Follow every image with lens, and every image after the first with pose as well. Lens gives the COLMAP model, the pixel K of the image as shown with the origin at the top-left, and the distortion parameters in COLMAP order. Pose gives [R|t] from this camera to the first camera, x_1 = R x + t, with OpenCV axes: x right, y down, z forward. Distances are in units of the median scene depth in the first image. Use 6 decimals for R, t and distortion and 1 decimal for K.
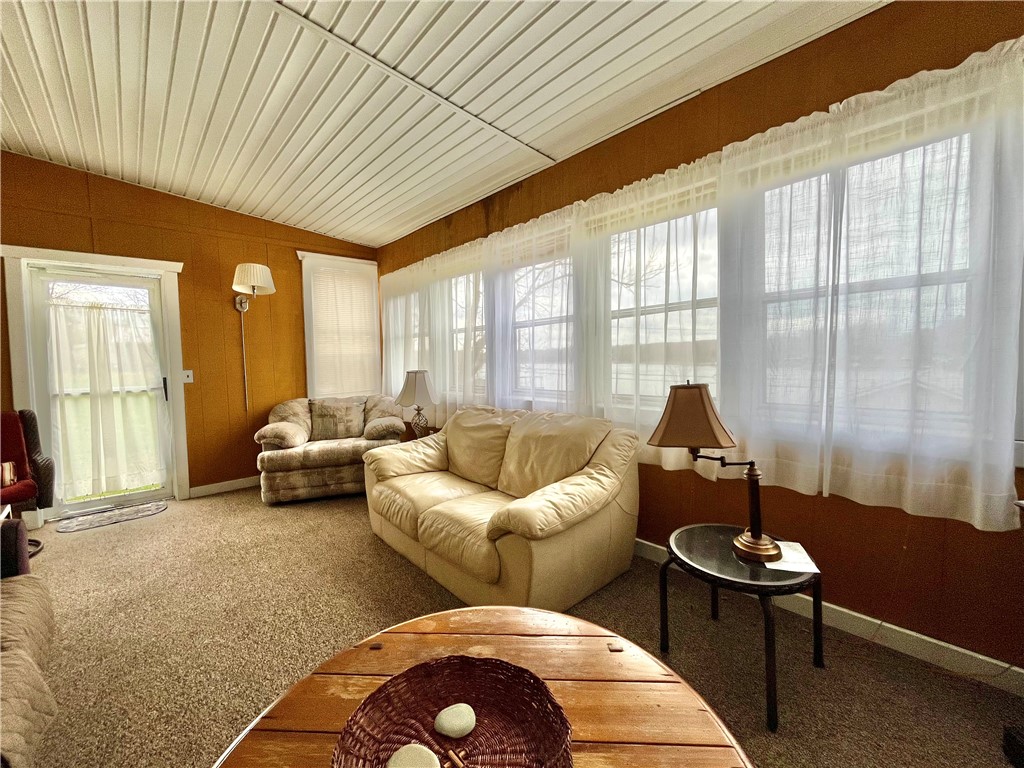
lens RADIAL K [[414.1, 0, 510.3], [0, 414.1, 384.7], [0, 0, 1]] dist [-0.004649, 0.000101]
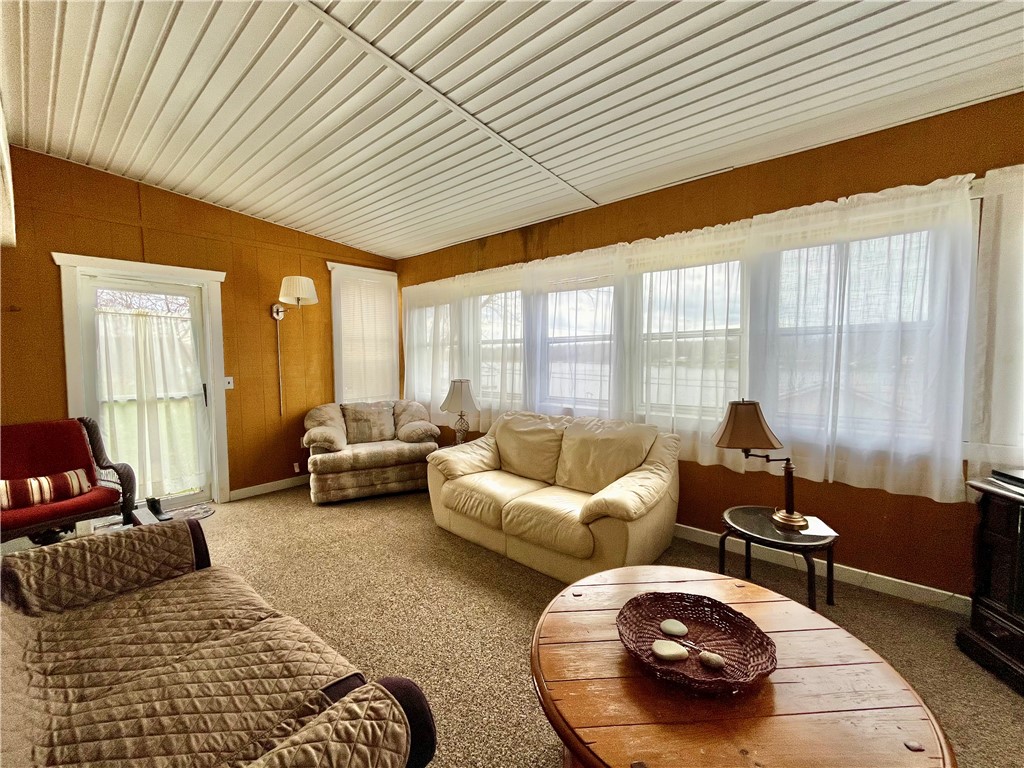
lens RADIAL K [[414.1, 0, 511.3], [0, 414.1, 384.3], [0, 0, 1]] dist [-0.004649, 0.000101]
pose [[0.992998, 0.005399, 0.118008, -0.334658], [-0.005838, 0.999977, 0.003368, -0.039750], [-0.117988, -0.004033, 0.993007, -0.171837]]
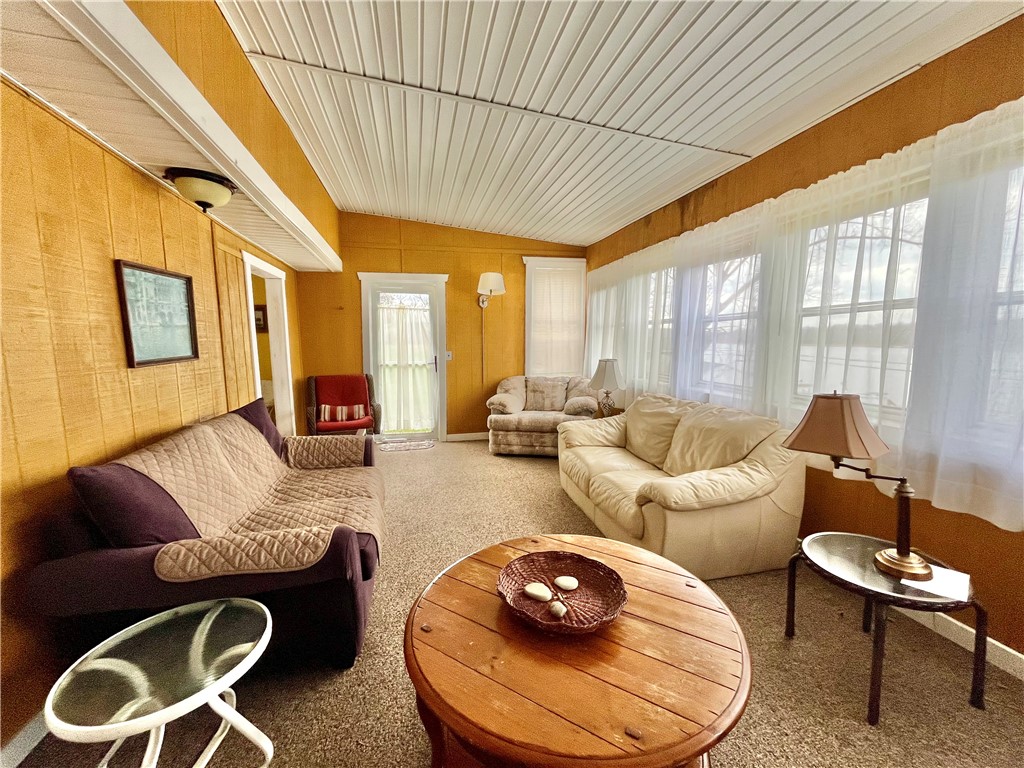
lens RADIAL K [[414.1, 0, 510.3], [0, 414.1, 384.7], [0, 0, 1]] dist [-0.004649, 0.000101]
pose [[0.869722, 0.071832, -0.488287, 0.159637], [-0.045672, 0.996820, 0.065292, -0.038884], [0.491424, -0.034485, 0.870237, -0.209001]]
